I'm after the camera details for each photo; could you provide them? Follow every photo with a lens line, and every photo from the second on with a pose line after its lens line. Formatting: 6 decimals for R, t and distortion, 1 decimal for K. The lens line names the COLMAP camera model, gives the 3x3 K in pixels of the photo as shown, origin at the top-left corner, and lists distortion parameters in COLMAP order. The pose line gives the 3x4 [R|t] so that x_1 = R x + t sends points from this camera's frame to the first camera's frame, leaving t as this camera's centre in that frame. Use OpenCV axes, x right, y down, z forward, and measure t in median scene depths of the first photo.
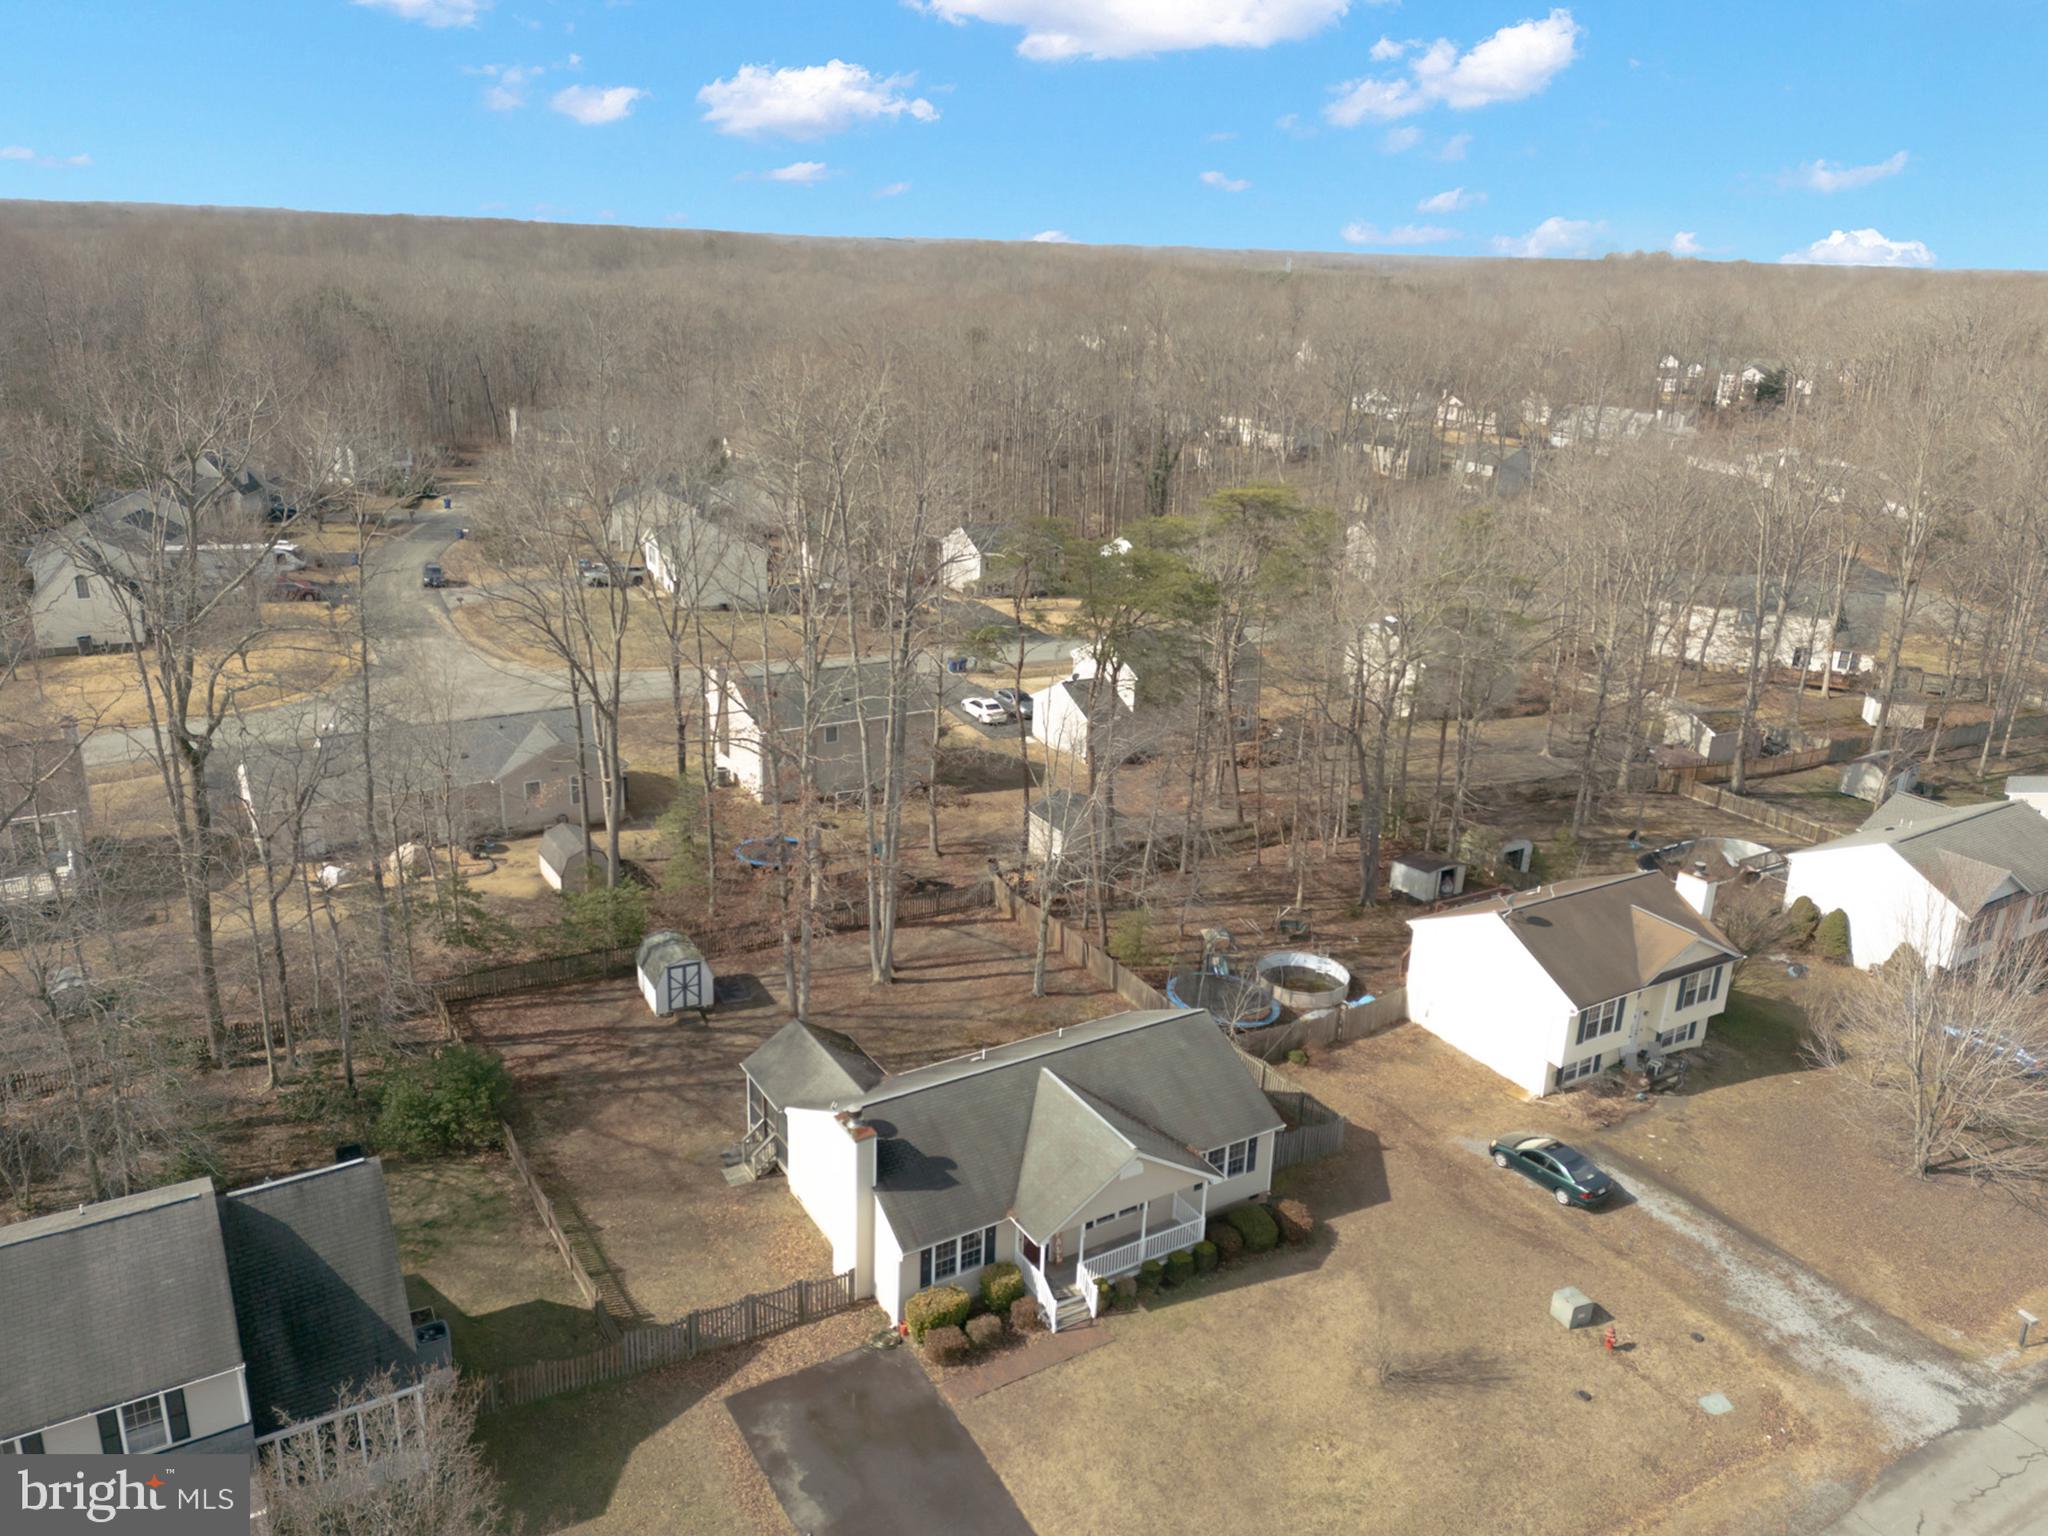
lens RADIAL K [[1515.2, 0, 999.7], [0, 1515.2, 766.5], [0, 0, 1]] dist [0.063279, -0.007004]
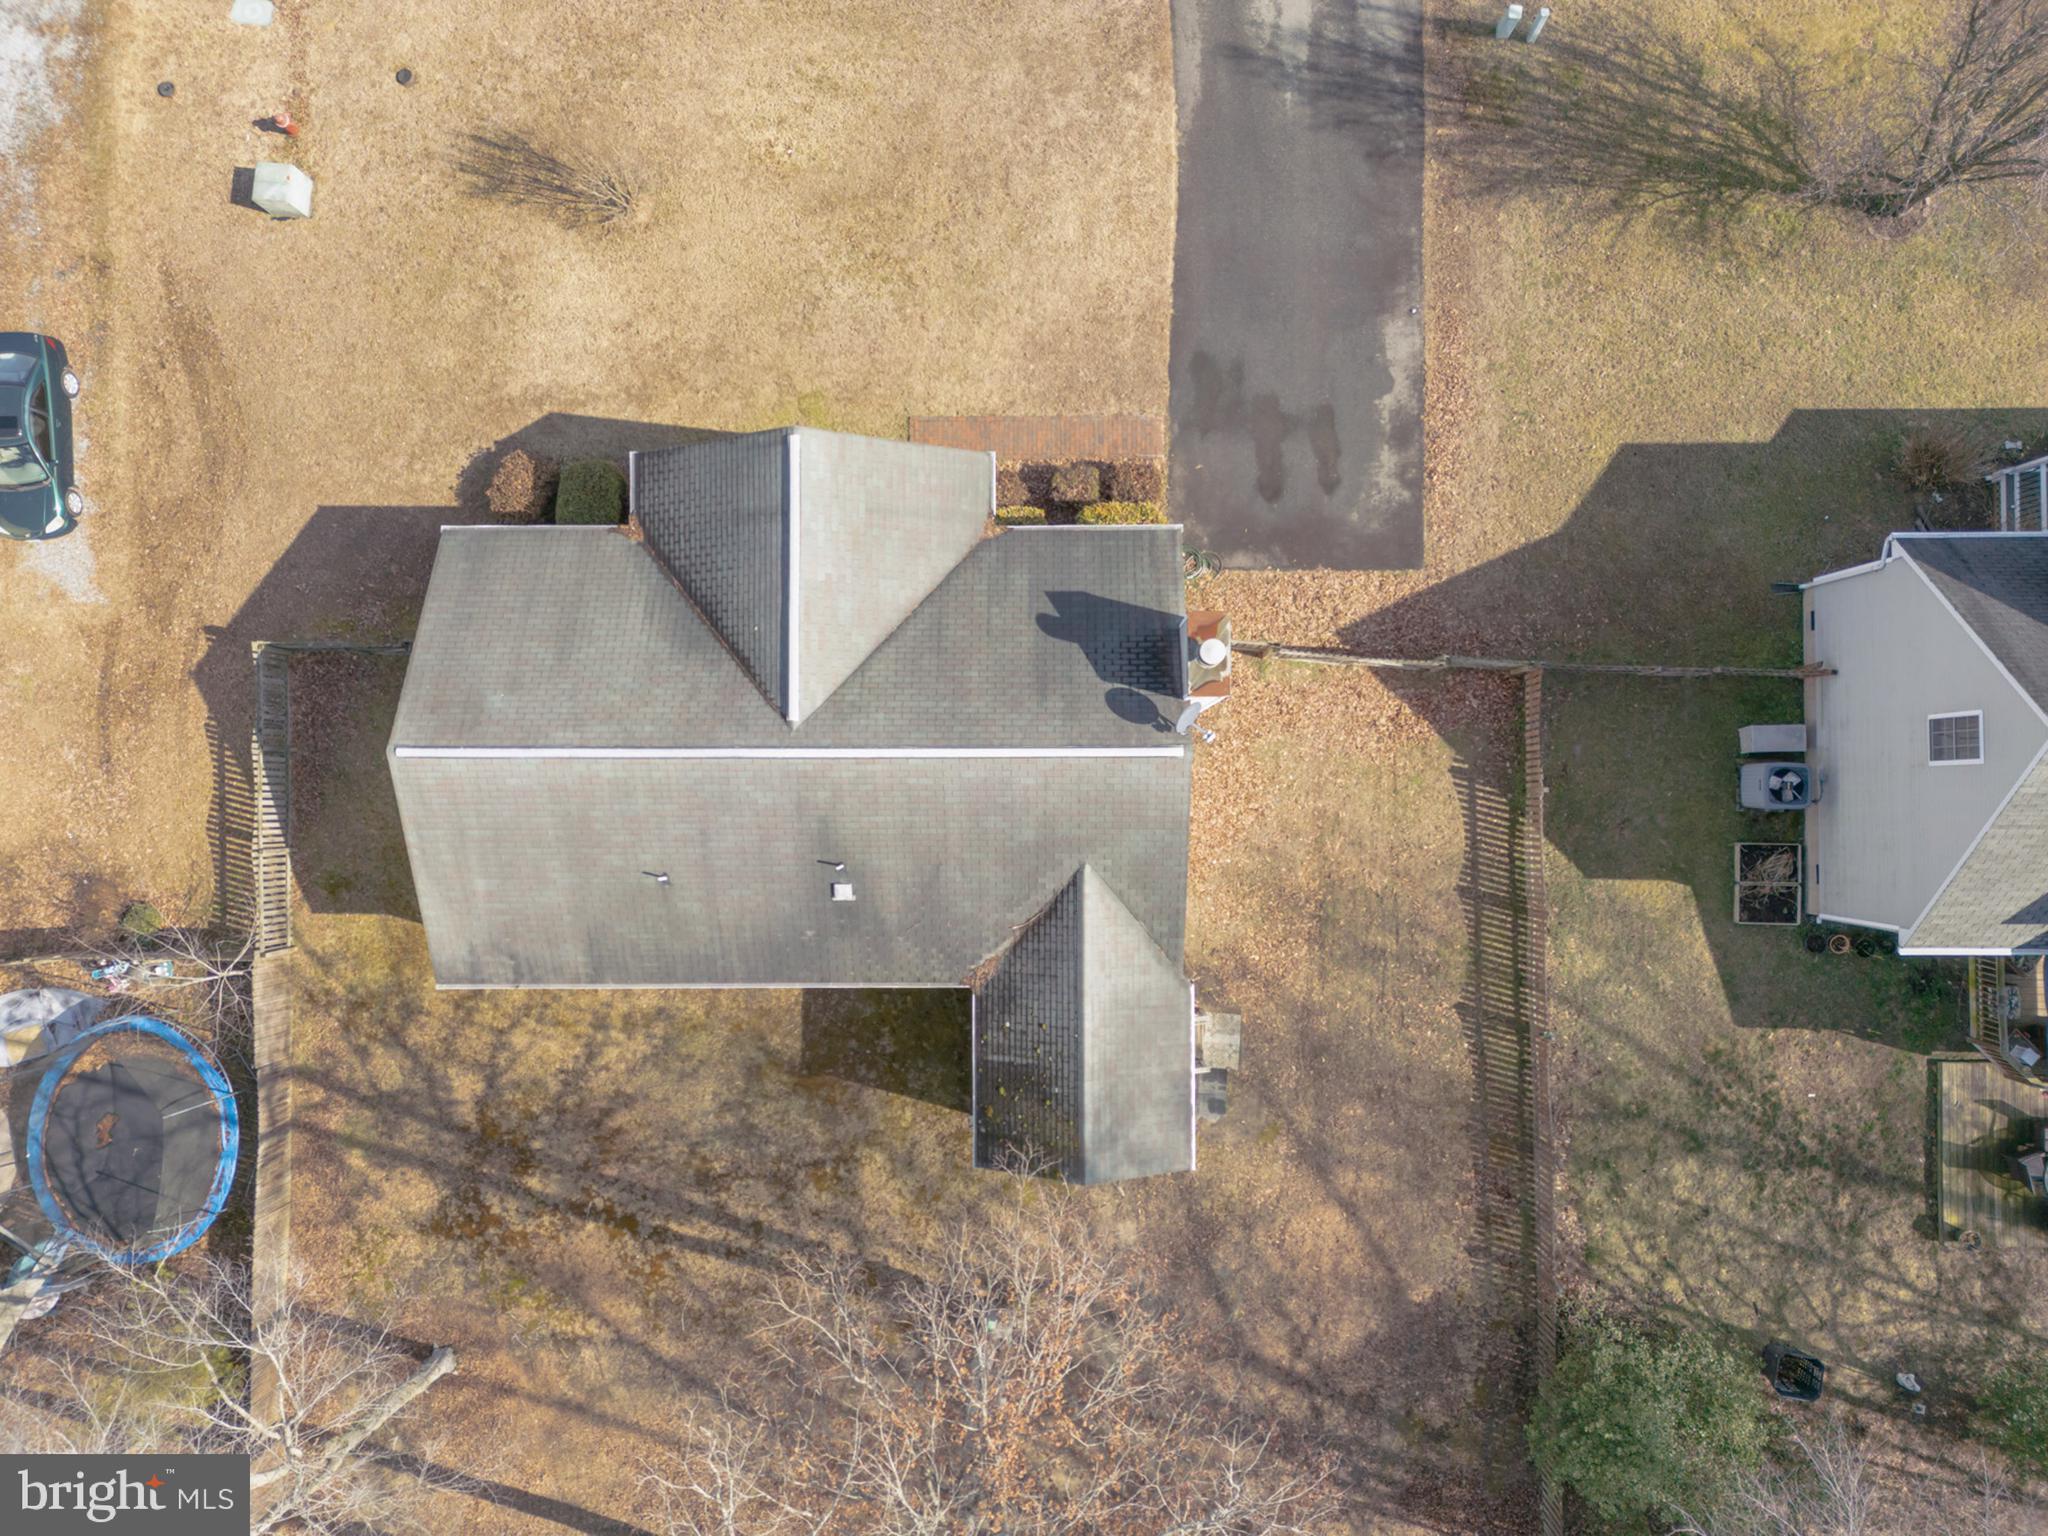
lens RADIAL K [[1433.9, 0, 1005.5], [0, 1433.9, 760.3], [0, 0, 1]] dist [0.073551, -0.057726]
pose [[-0.861373, -0.507884, 0.009480, -0.045157], [0.165056, -0.262188, 0.950797, -0.264892], [-0.480409, 0.820556, 0.309671, 0.762254]]
